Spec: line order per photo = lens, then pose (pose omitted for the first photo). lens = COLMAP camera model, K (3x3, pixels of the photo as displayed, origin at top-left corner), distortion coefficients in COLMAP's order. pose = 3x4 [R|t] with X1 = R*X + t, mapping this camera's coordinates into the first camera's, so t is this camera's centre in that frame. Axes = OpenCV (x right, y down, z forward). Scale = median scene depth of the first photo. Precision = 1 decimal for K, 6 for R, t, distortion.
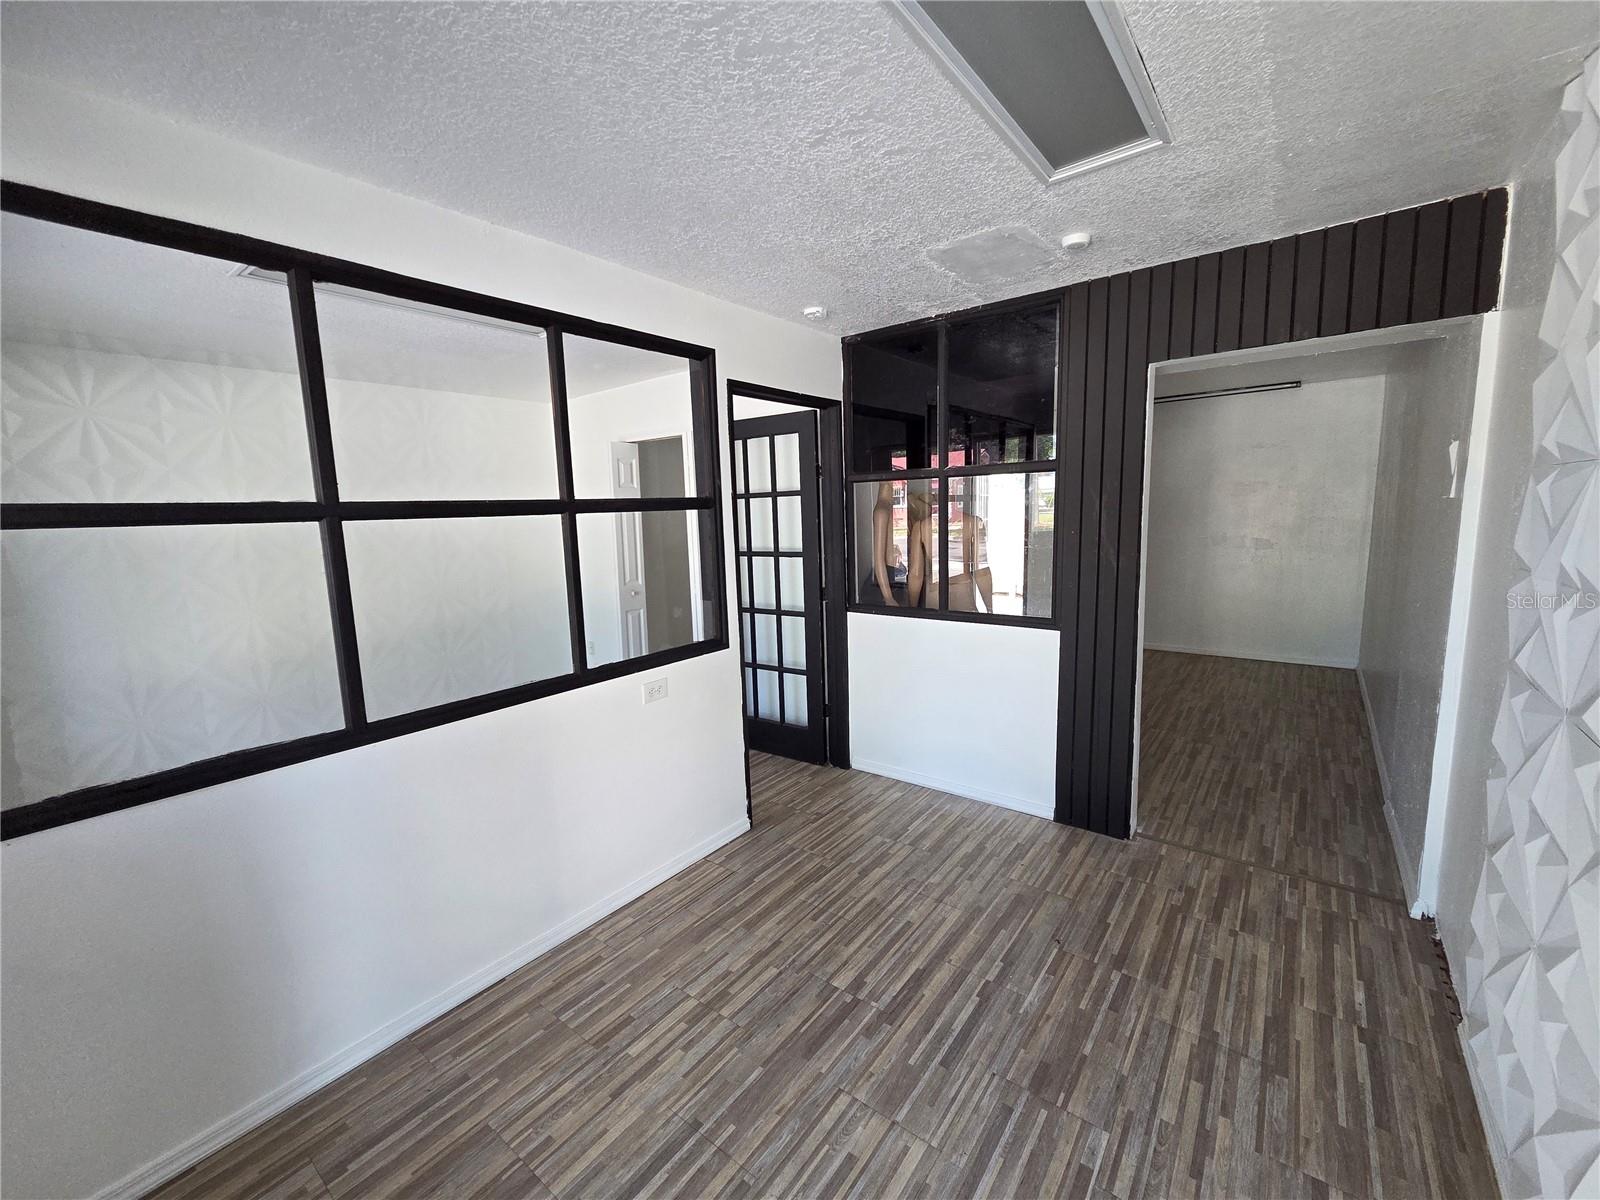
lens RADIAL K [[658.2, 0, 795.0], [0, 658.2, 598.1], [0, 0, 1]] dist [-0.001787, 0.000257]
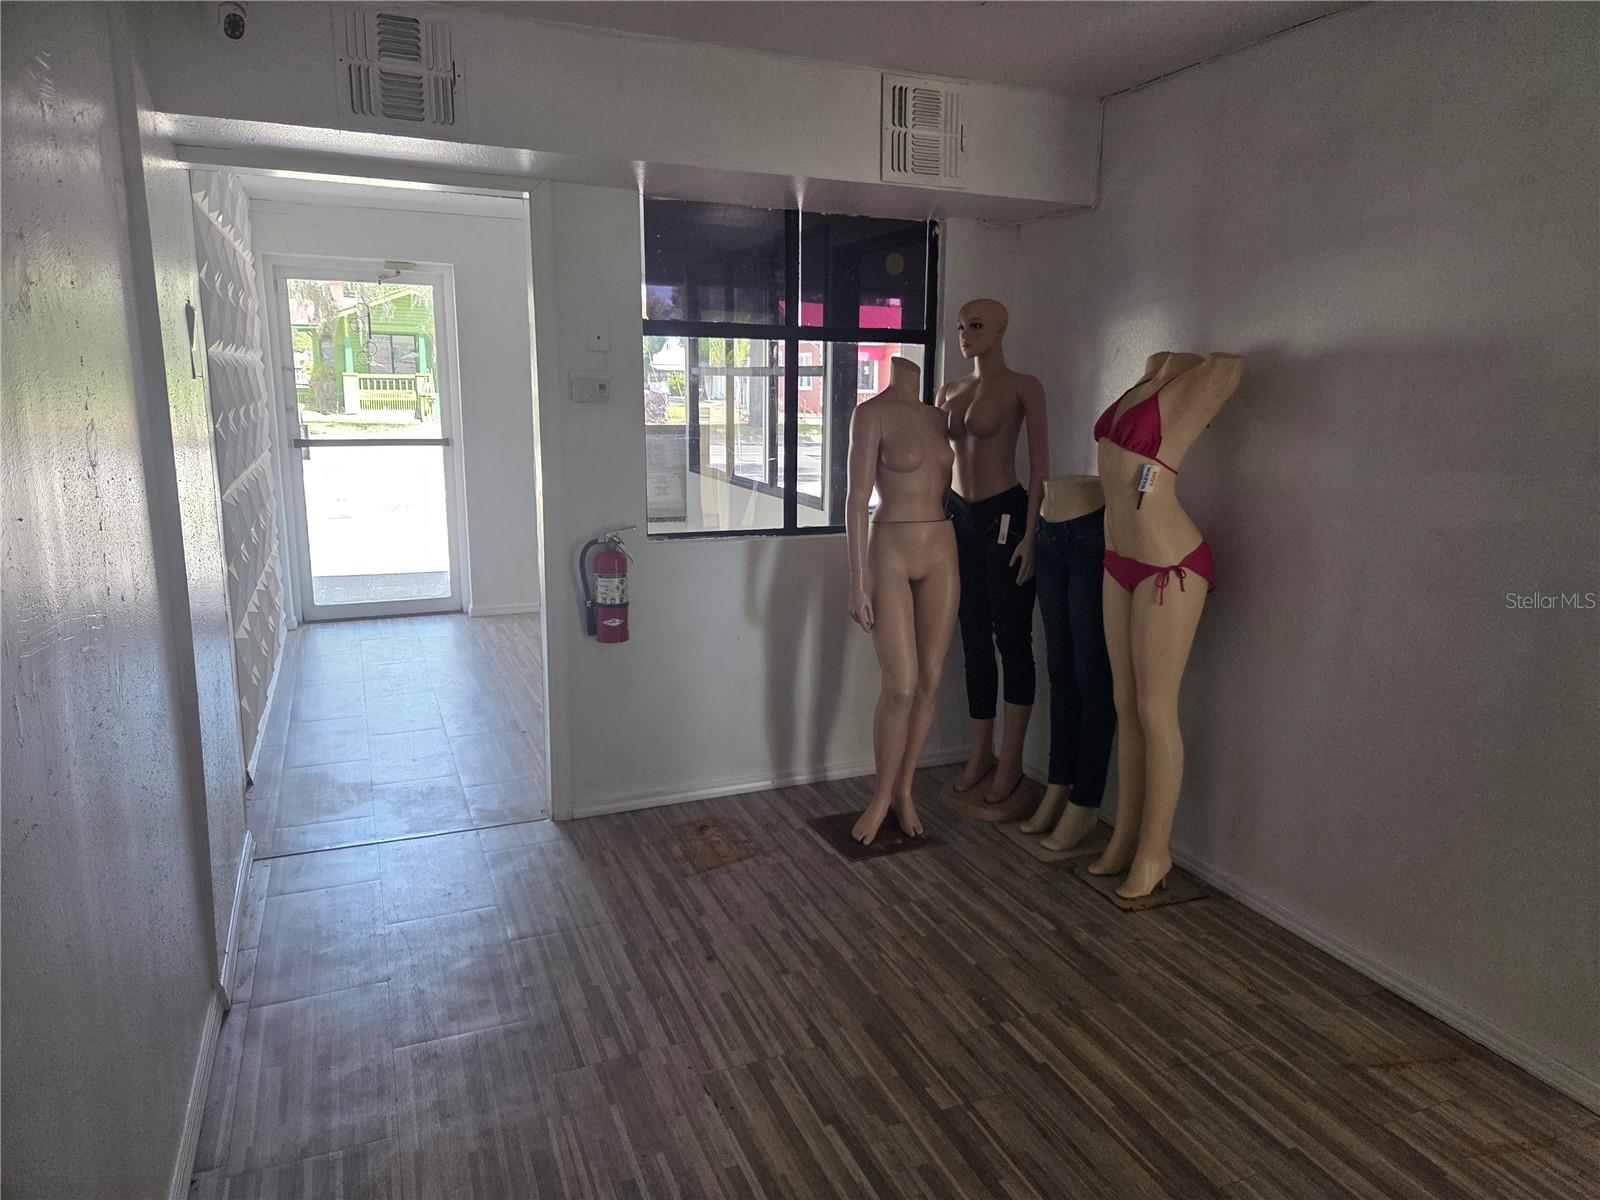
lens RADIAL K [[1081.2, 0, 827.6], [0, 1081.2, 595.1], [0, 0, 1]] dist [0.053162, -0.045843]
pose [[-0.492879, 0.199208, -0.846987, 1.185435], [-0.112246, 0.950747, 0.288930, -0.249617], [0.862827, 0.237479, -0.446243, 1.521680]]
